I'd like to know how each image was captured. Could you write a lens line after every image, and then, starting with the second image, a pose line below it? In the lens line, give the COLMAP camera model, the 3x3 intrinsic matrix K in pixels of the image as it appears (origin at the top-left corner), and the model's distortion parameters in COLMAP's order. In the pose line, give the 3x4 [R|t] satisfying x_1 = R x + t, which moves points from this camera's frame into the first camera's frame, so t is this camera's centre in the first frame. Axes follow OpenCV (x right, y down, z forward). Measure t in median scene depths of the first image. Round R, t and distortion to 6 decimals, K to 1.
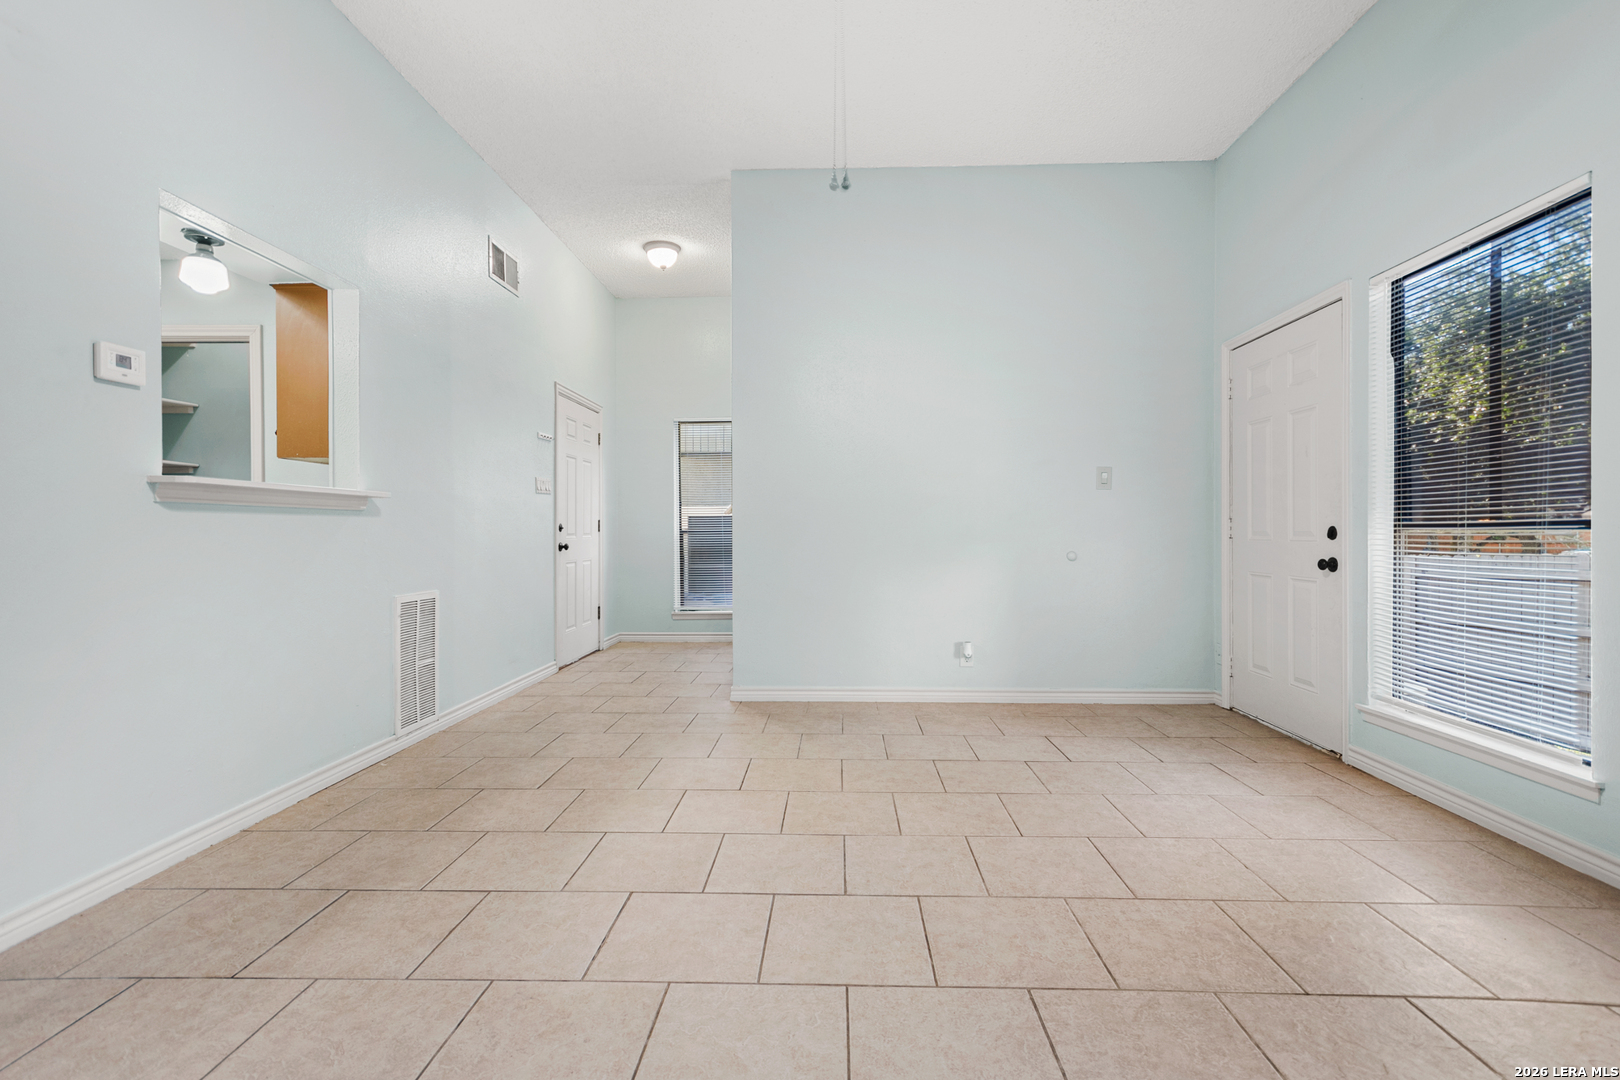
lens RADIAL K [[727.0, 0, 821.3], [0, 727.0, 539.1], [0, 0, 1]] dist [0.013131, 0.000500]
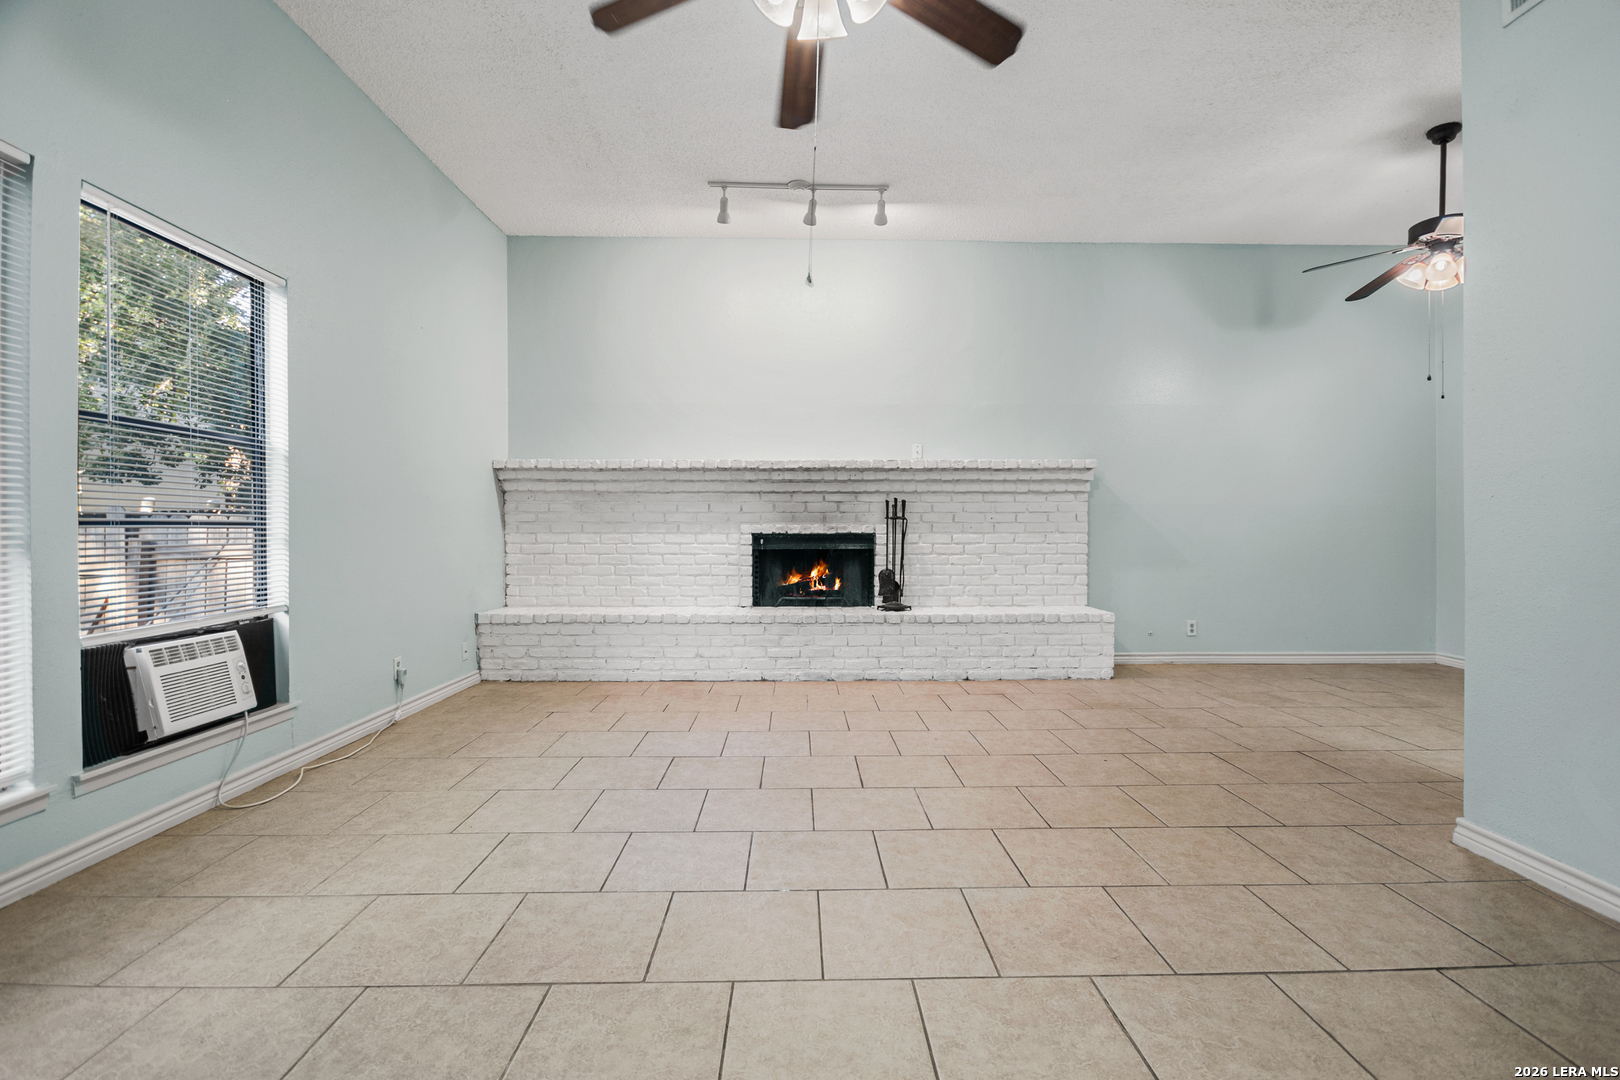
lens RADIAL K [[721.6, 0, 814.1], [0, 721.6, 539.4], [0, 0, 1]] dist [-0.000279, 0.000642]
pose [[-0.998753, 0.004298, -0.049743, 0.052110], [0.002939, 0.999621, 0.027361, -0.010915], [0.049842, 0.027181, -0.998387, 1.088178]]
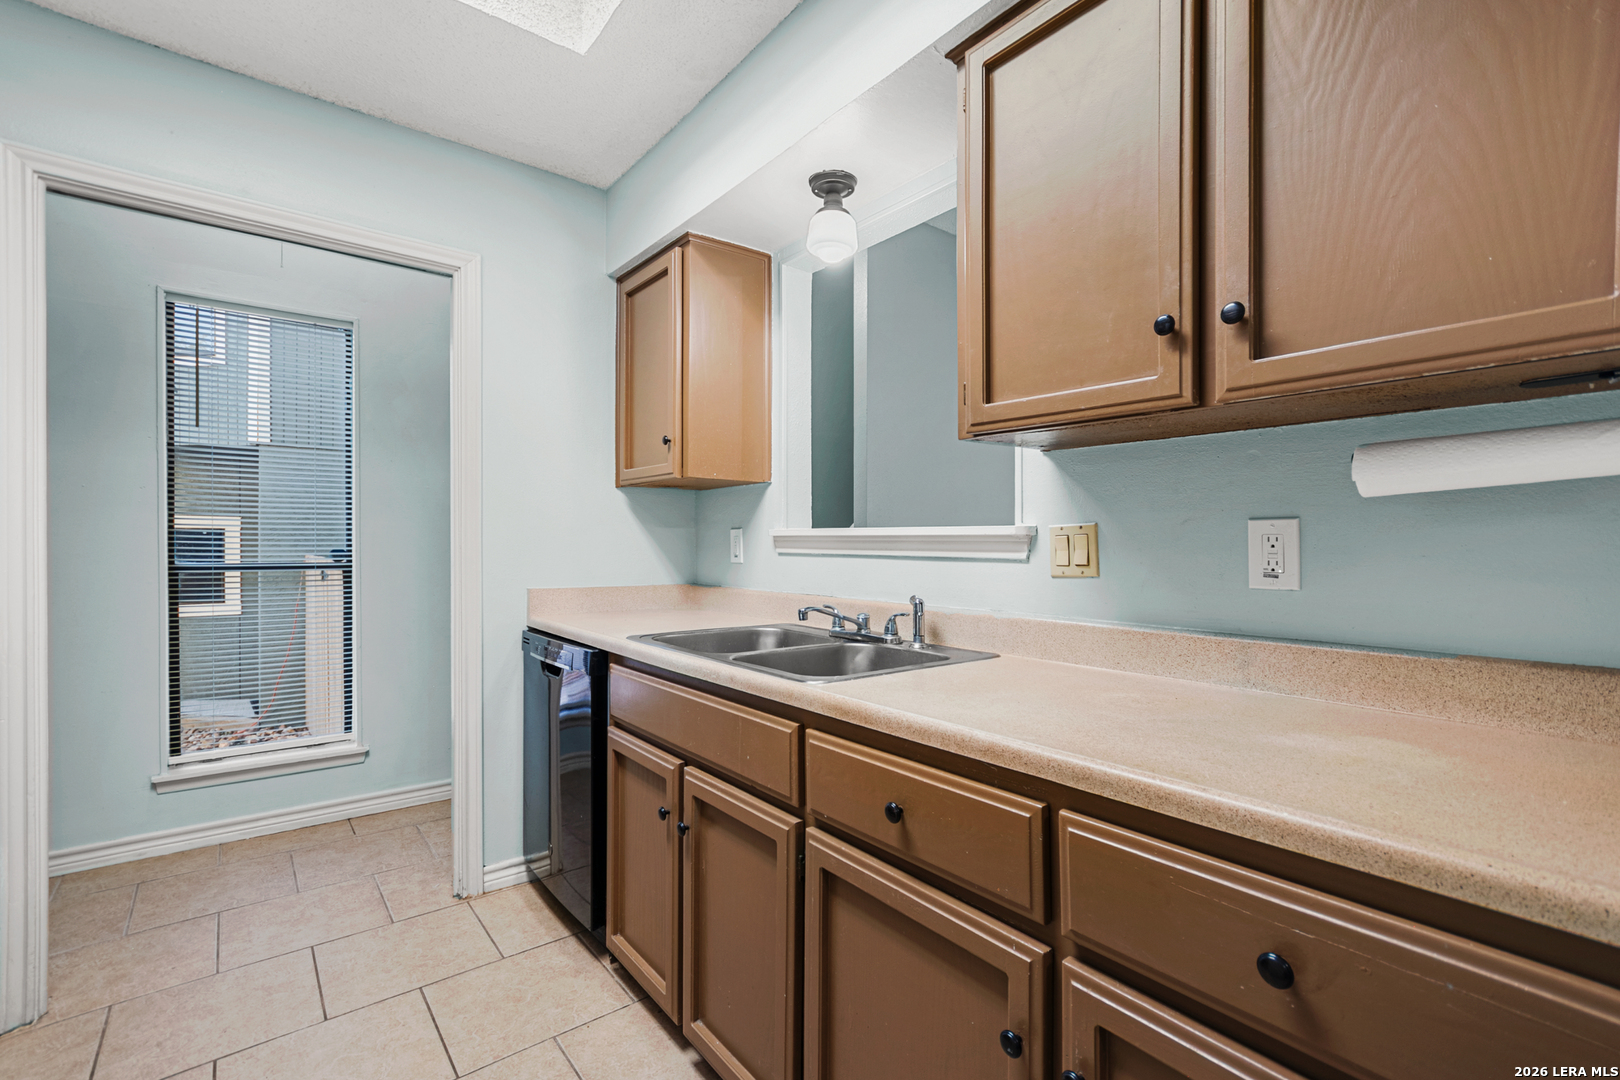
lens RADIAL K [[719.7, 0, 810.6], [0, 719.7, 547.2], [0, 0, 1]] dist [0.000155, -0.000428]
pose [[0.767491, 0.000277, 0.641059, -1.194652], [-0.000420, 1.000000, 0.000071, -0.046176], [-0.641059, -0.000324, 0.767492, 0.413850]]
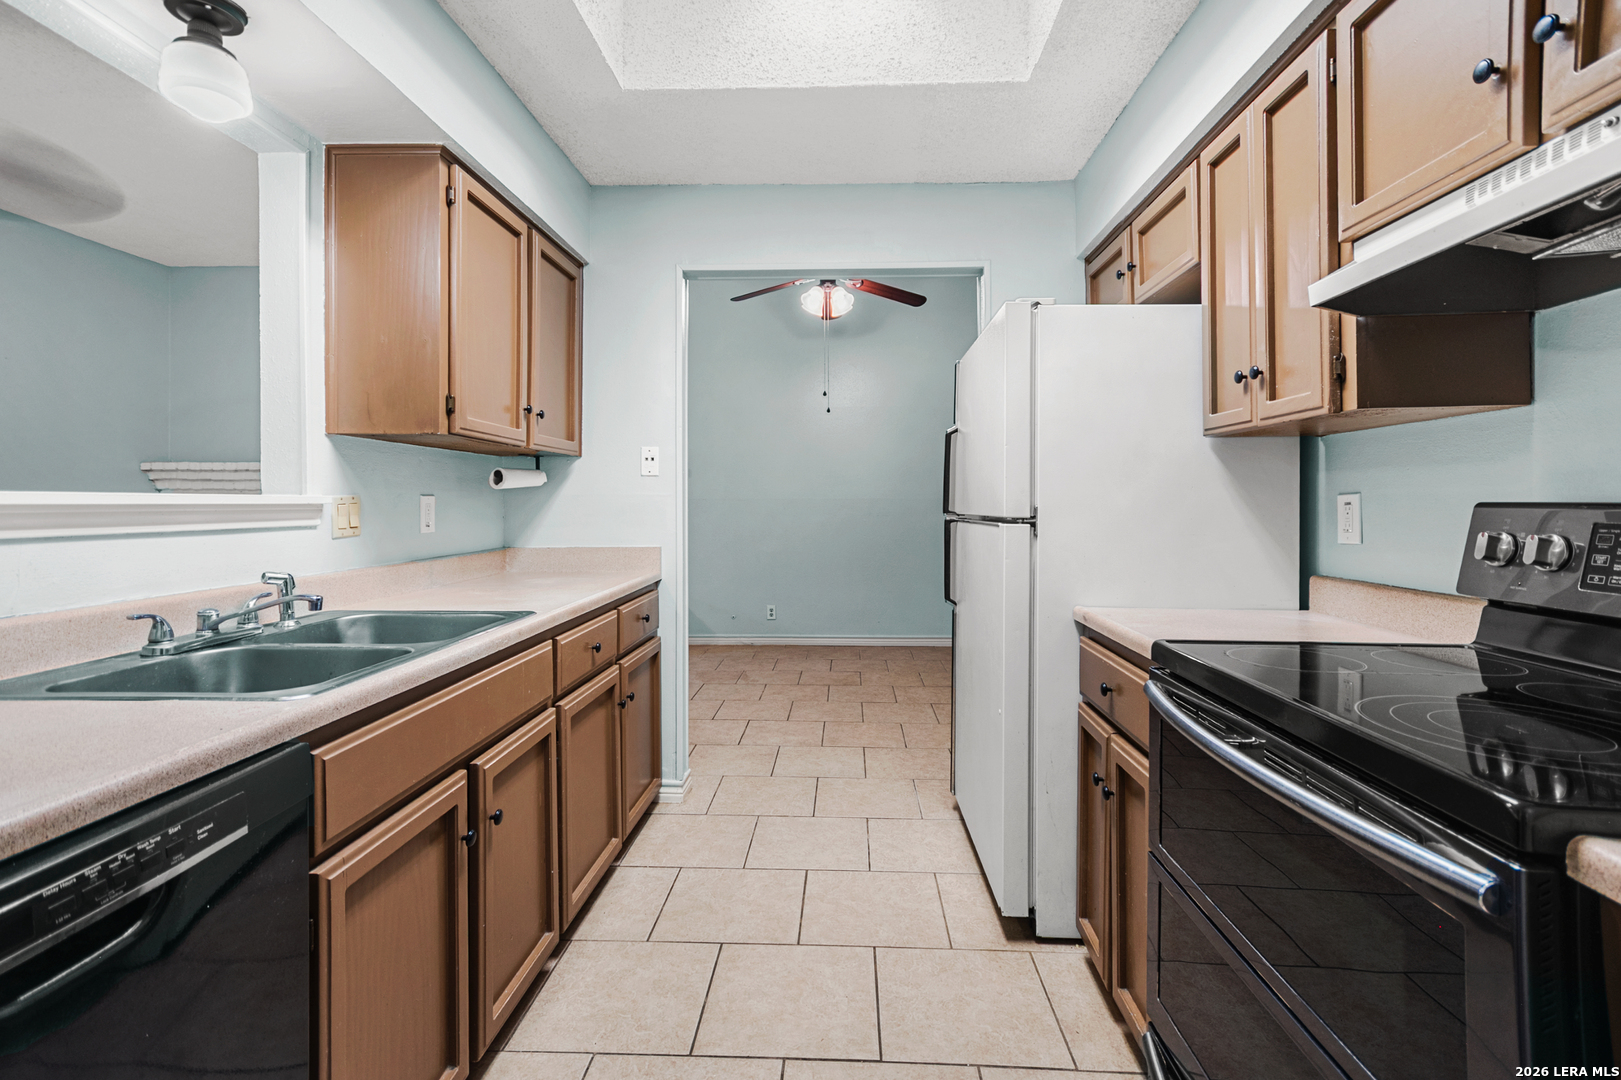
lens RADIAL K [[749.0, 0, 817.7], [0, 749.0, 515.4], [0, 0, 1]] dist [0.000761, 0.000456]
pose [[-0.999753, 0.002283, 0.022091, -1.164533], [0.002909, 0.999595, 0.028313, -0.062506], [-0.022018, 0.028371, -0.999355, 1.359769]]
